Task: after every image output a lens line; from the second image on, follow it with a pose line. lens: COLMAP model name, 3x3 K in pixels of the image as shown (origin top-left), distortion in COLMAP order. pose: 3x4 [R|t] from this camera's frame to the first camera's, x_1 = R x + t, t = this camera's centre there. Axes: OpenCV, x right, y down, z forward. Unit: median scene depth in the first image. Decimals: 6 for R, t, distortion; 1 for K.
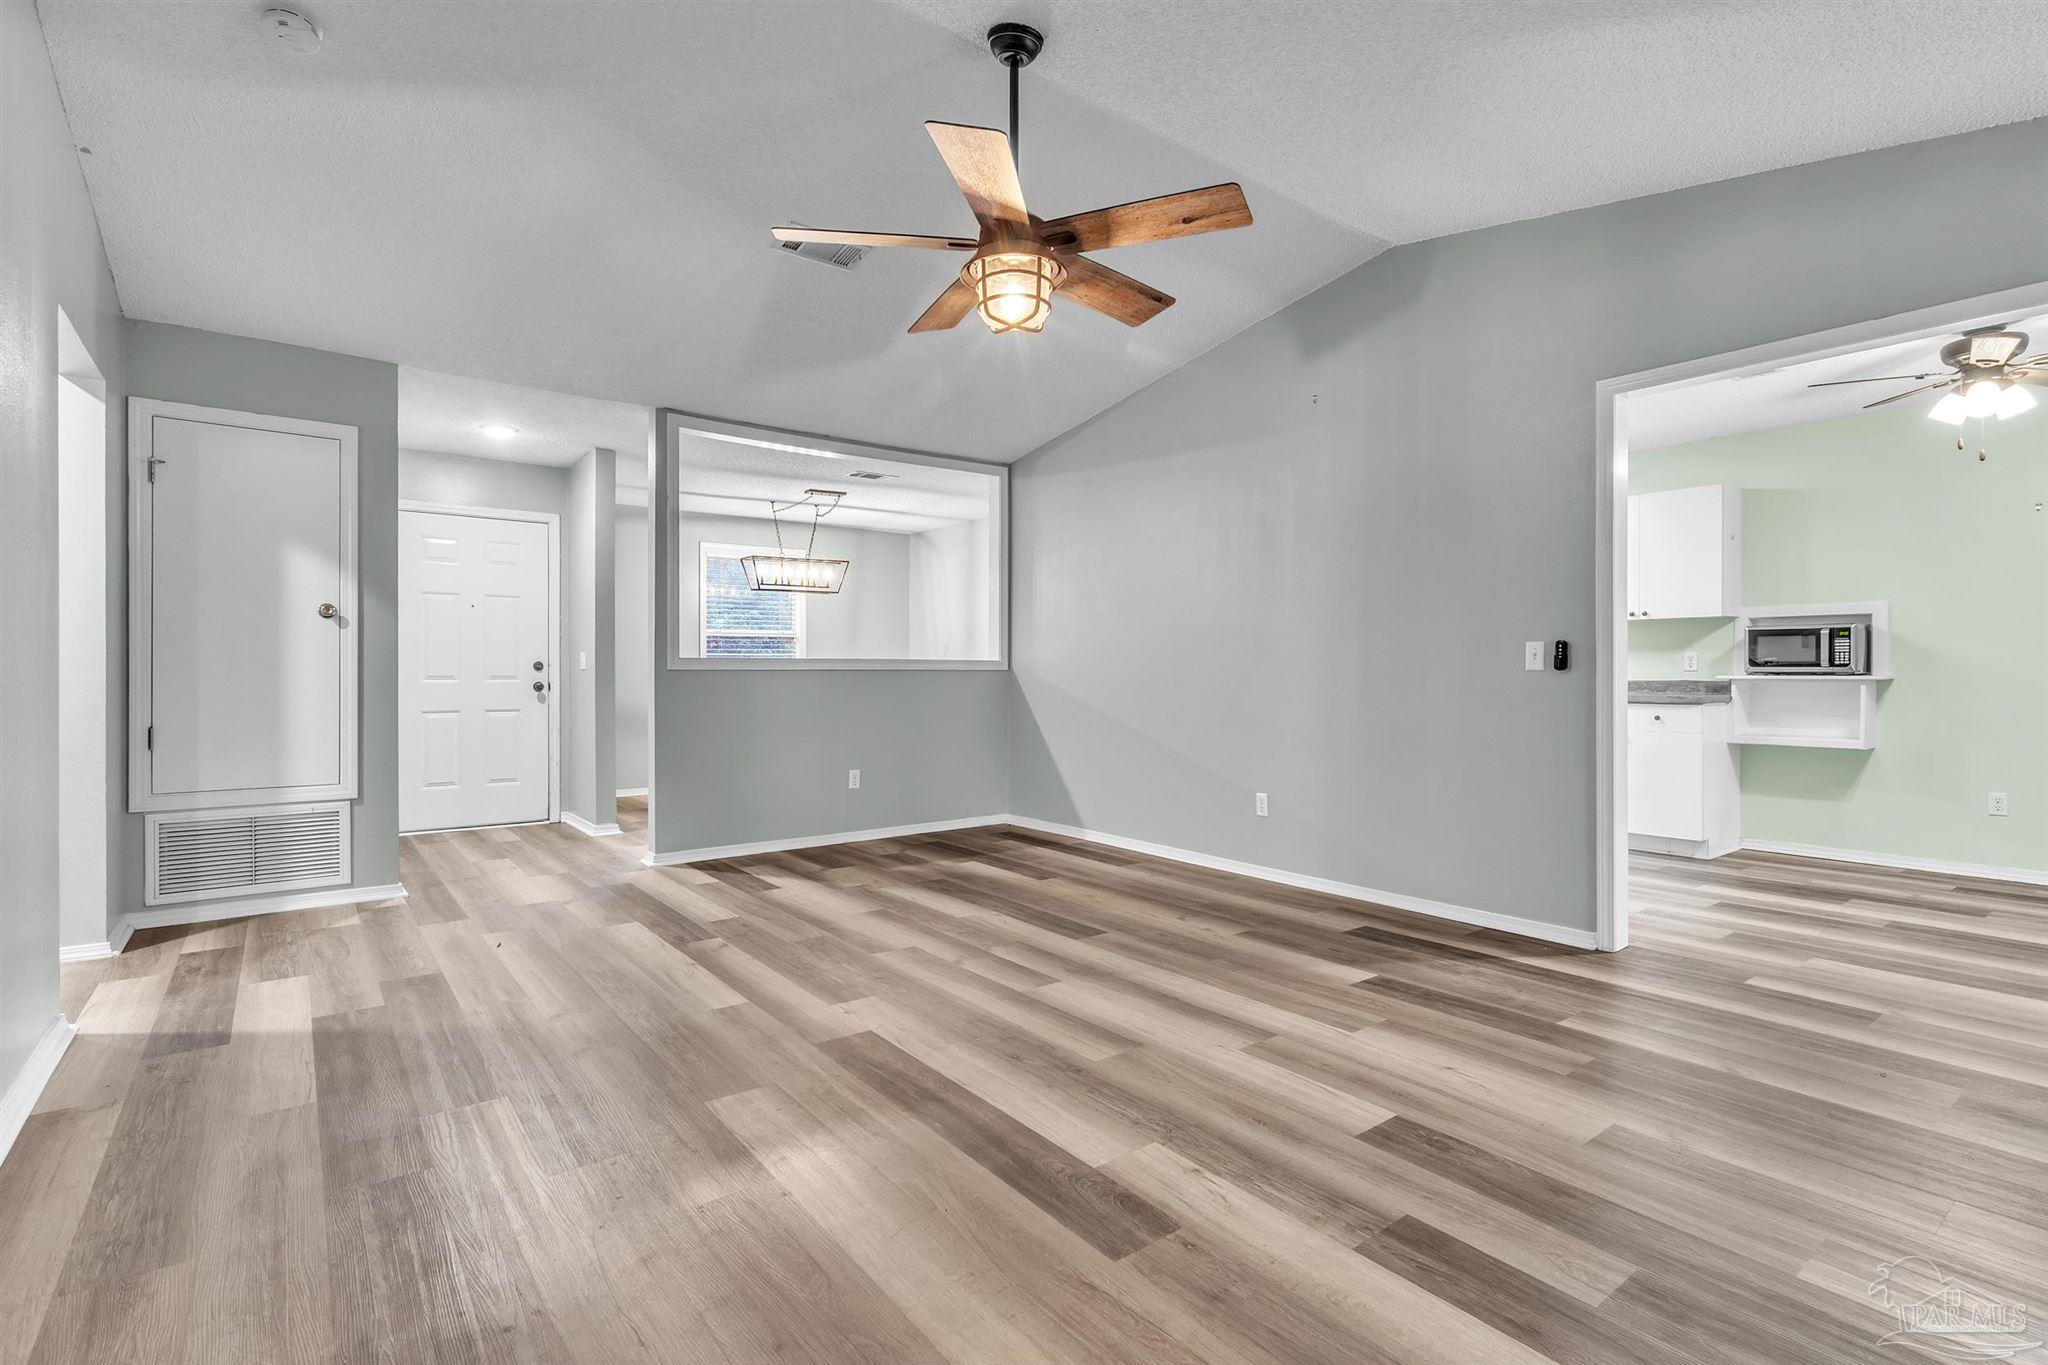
lens RADIAL K [[963.4, 0, 1022.3], [0, 963.4, 679.3], [0, 0, 1]] dist [0.003339, 0.001406]
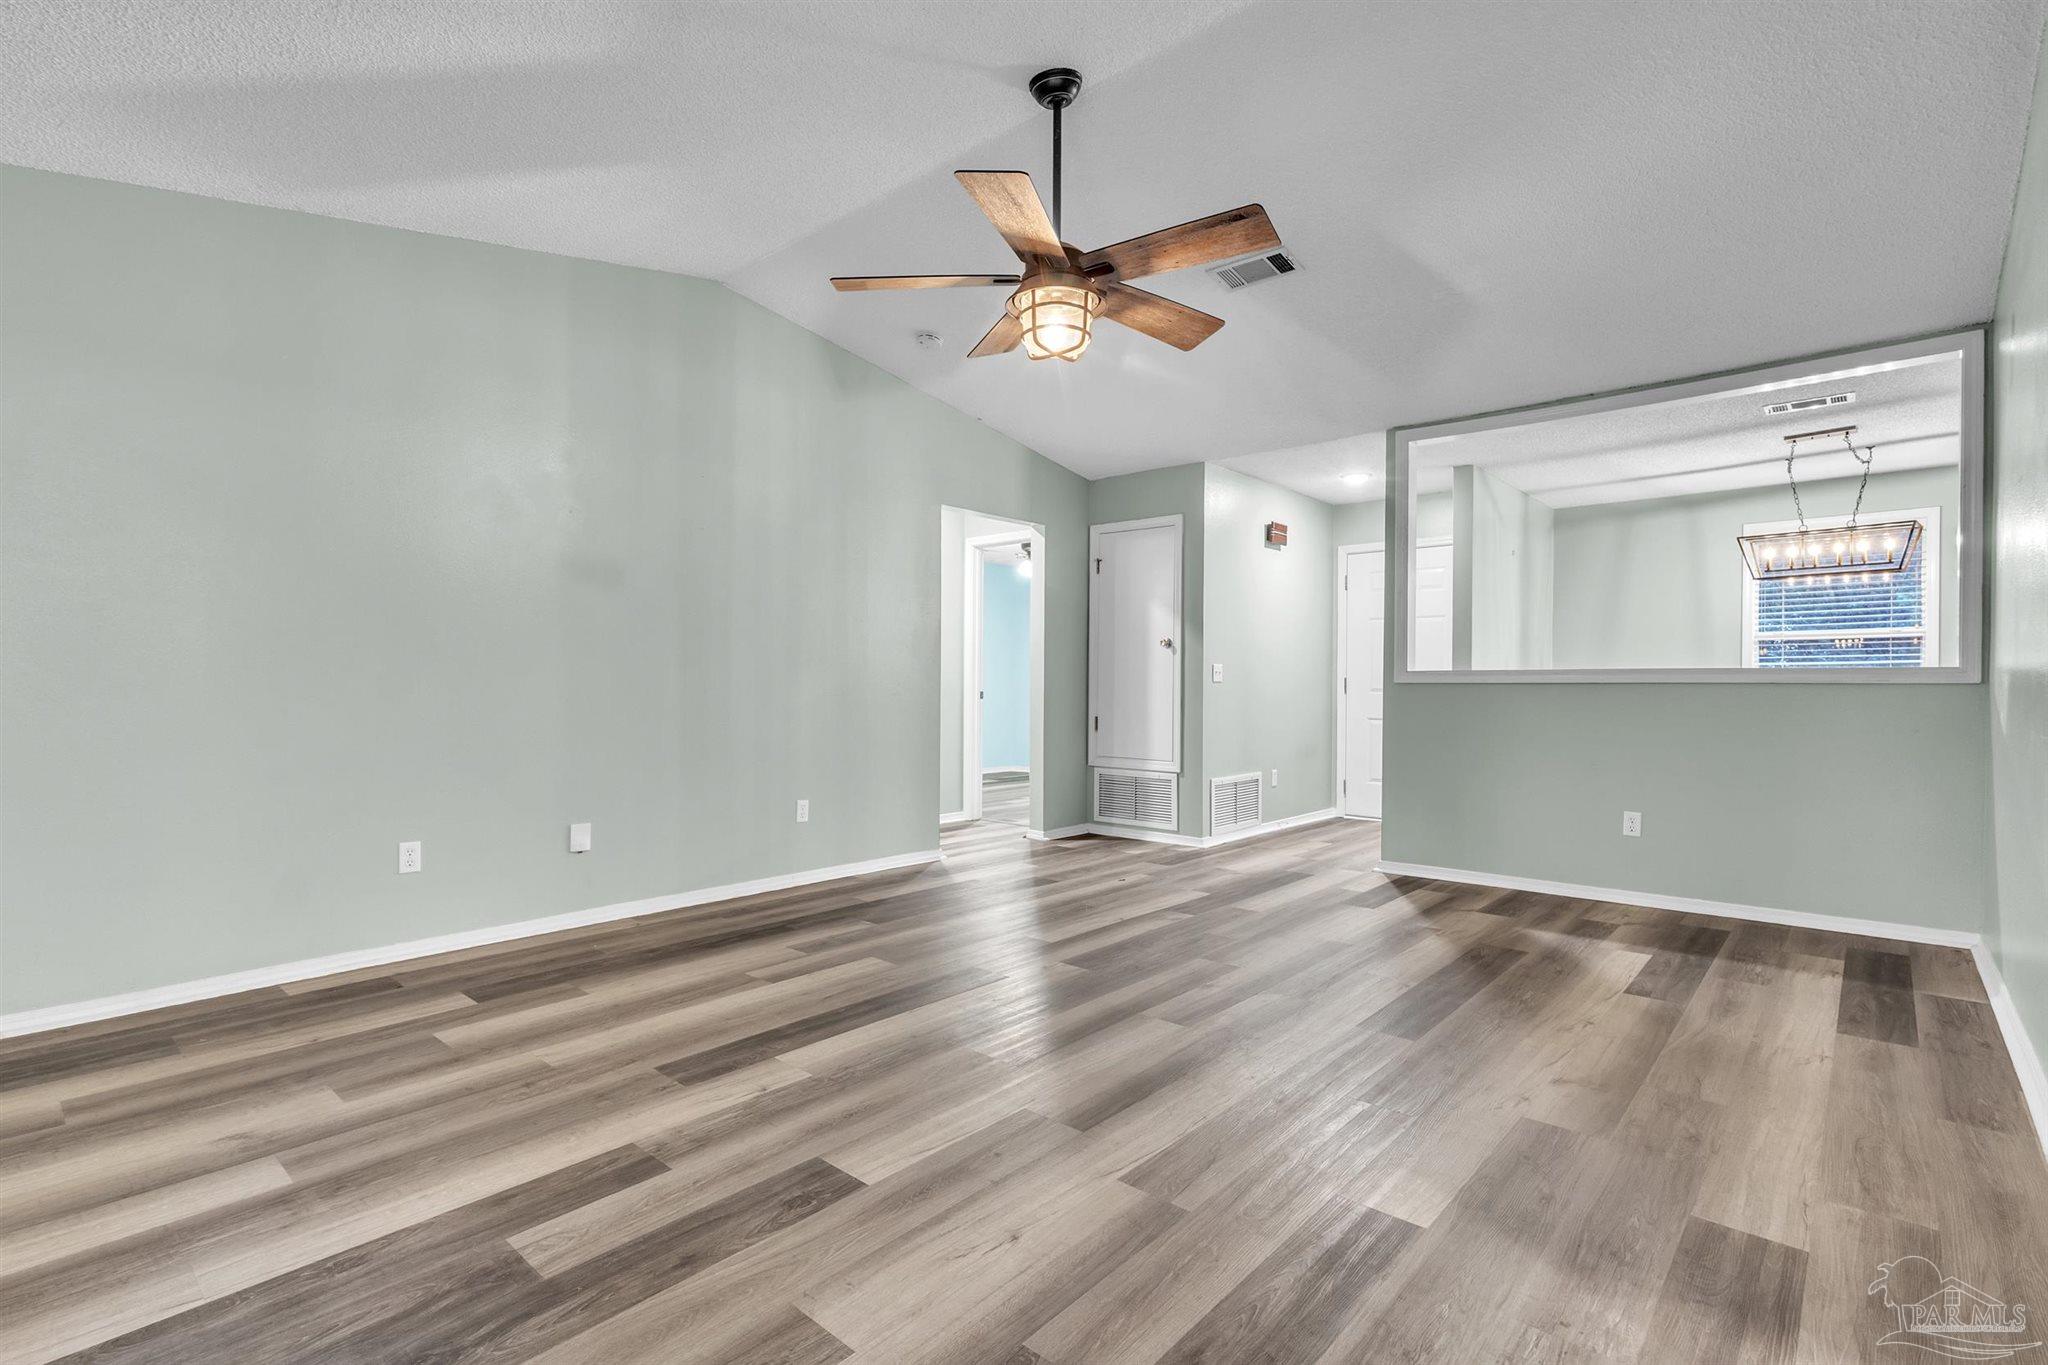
lens RADIAL K [[963.4, 0, 1024.5], [0, 963.4, 688.0], [0, 0, 1]] dist [0.003339, 0.001406]
pose [[0.179321, 0.004344, -0.983781, 0.751209], [-0.011645, 0.999930, 0.002292, -0.002796], [0.983722, 0.011045, 0.179359, 0.574763]]
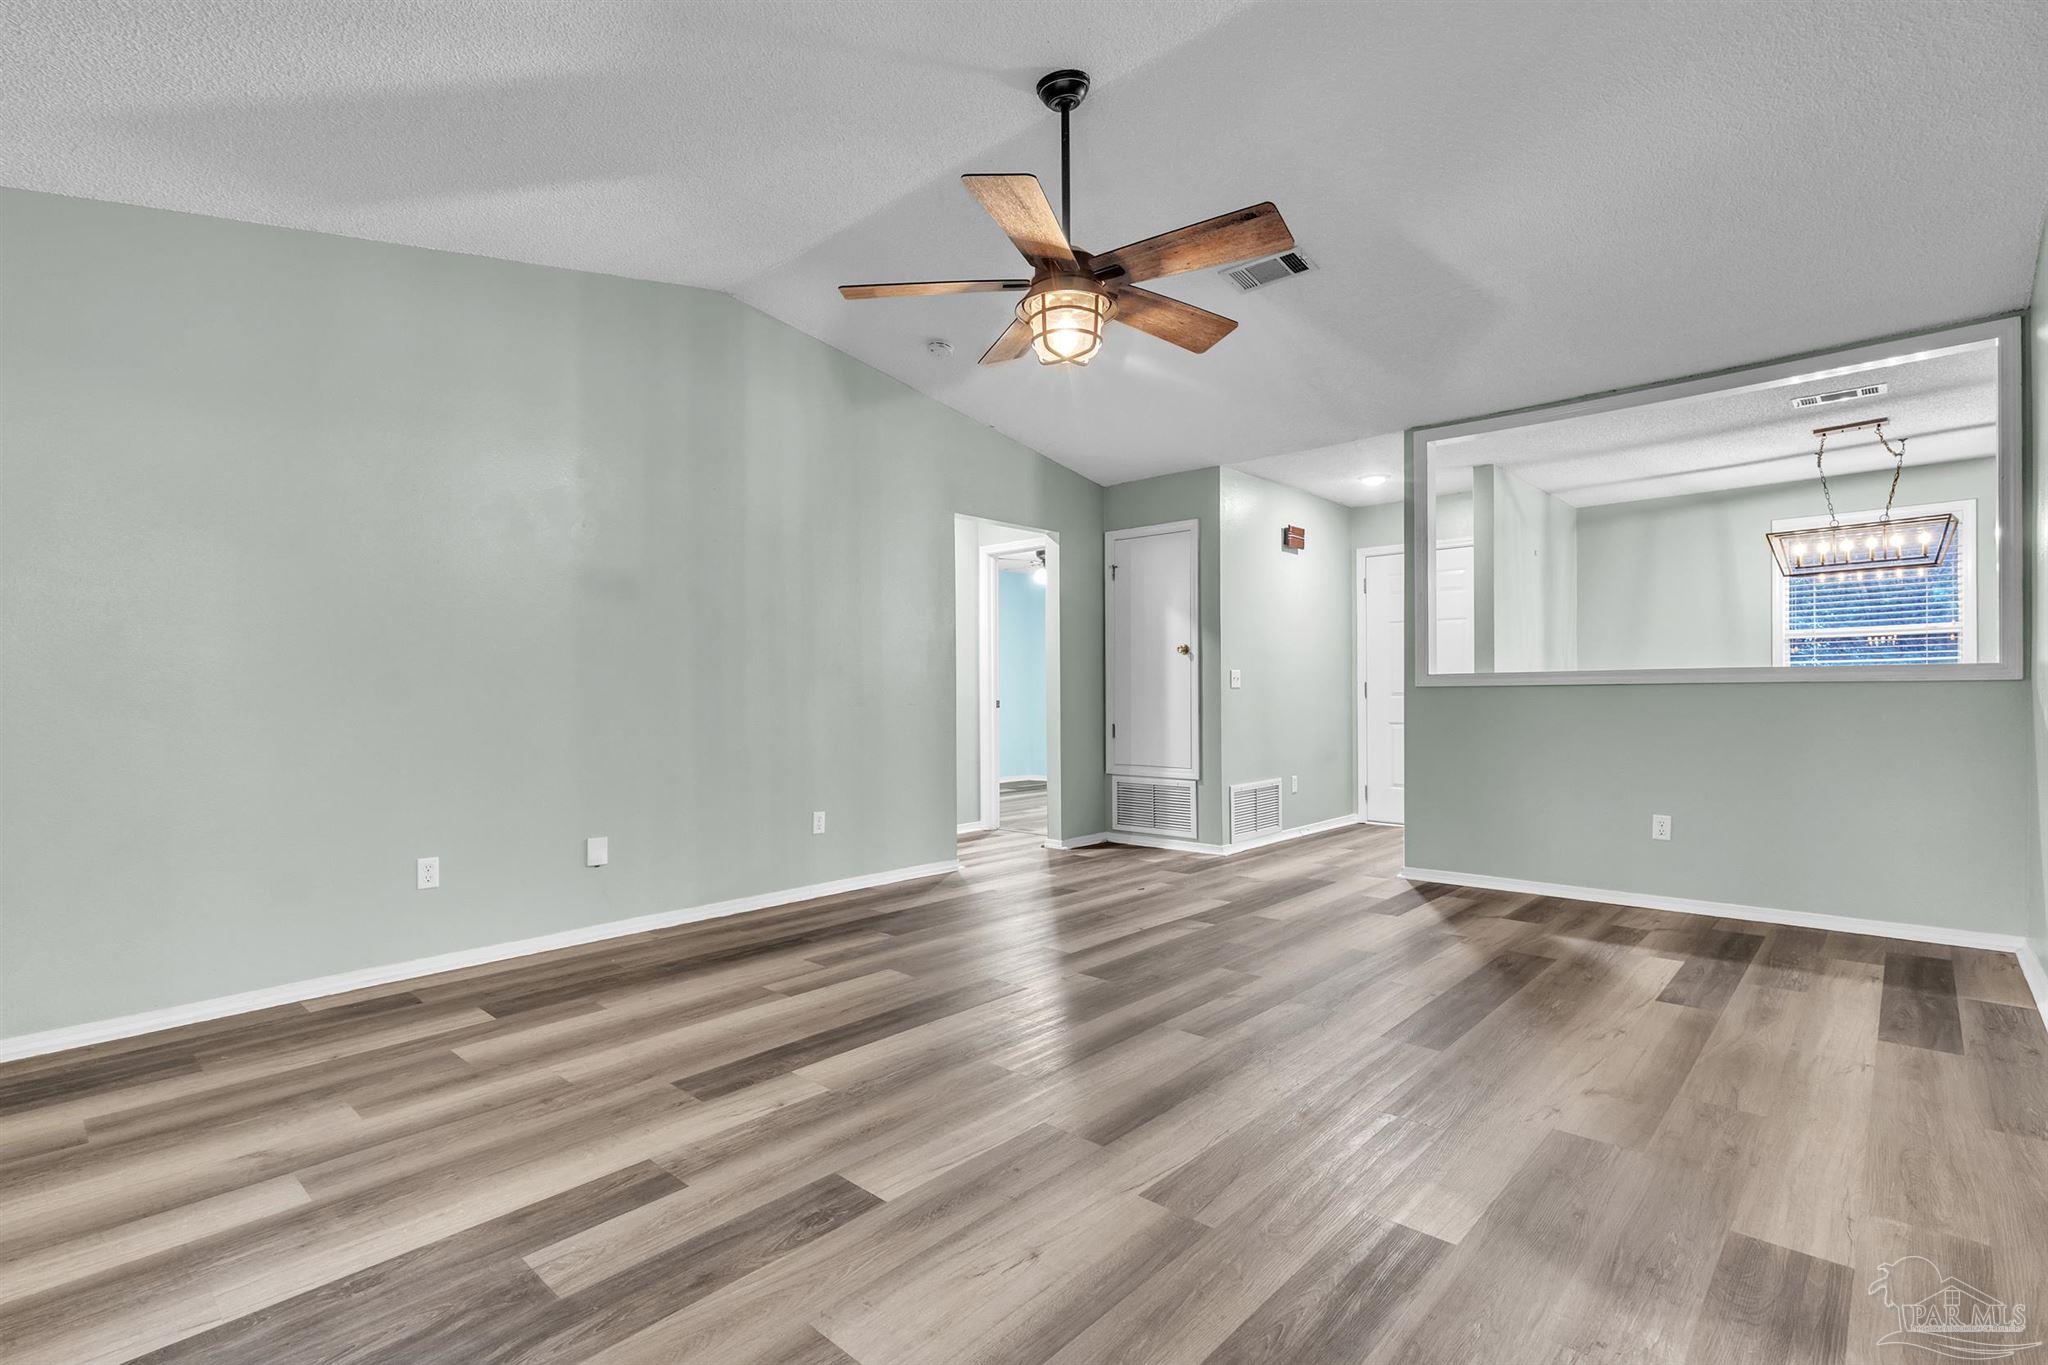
lens RADIAL K [[963.4, 0, 1024.5], [0, 963.4, 695.4], [0, 0, 1]] dist [0.003339, 0.001406]
pose [[0.160861, 0.001090, -0.986976, 0.744141], [0.000760, 0.999999, 0.001228, -0.002899], [0.986977, -0.000947, 0.160860, 0.578695]]
